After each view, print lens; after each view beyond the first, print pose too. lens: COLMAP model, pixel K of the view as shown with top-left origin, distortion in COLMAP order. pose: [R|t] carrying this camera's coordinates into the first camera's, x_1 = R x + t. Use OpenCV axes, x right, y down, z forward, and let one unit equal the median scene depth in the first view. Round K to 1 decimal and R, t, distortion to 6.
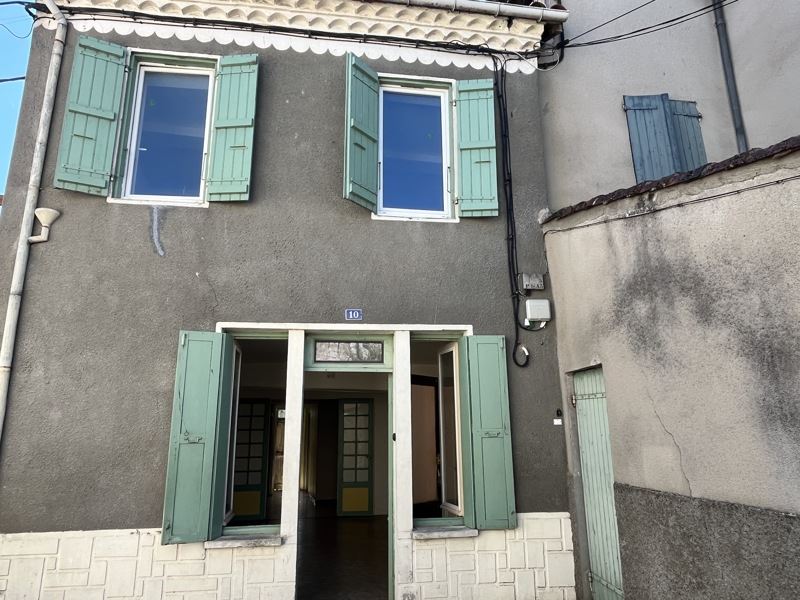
lens RADIAL K [[520.4, 0, 400.9], [0, 520.4, 297.9], [0, 0, 1]] dist [-0.007489, -0.001739]
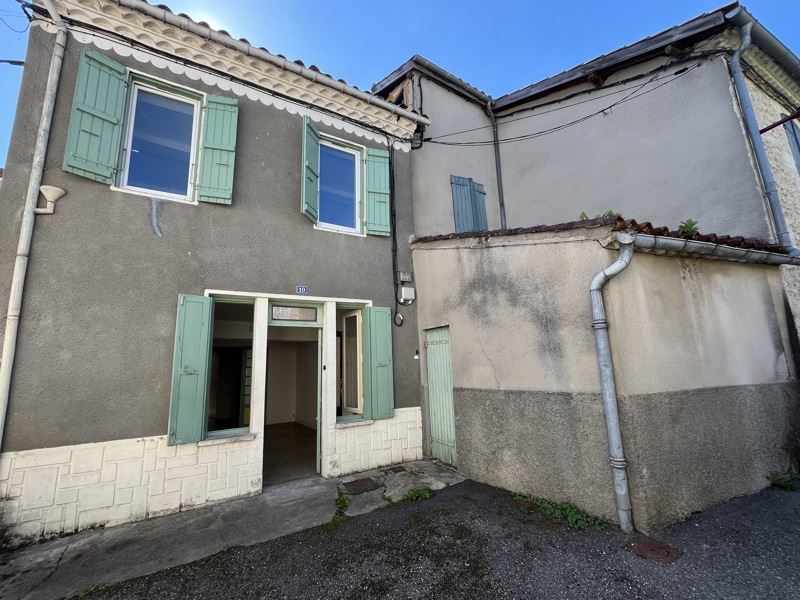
lens RADIAL K [[344.5, 0, 398.2], [0, 344.5, 299.3], [0, 0, 1]] dist [-0.011222, 0.000768]
pose [[0.923561, 0.051467, 0.379982, -0.218277], [-0.070151, 0.996905, 0.035477, 0.004497], [-0.376980, -0.059421, 0.924313, -0.052297]]
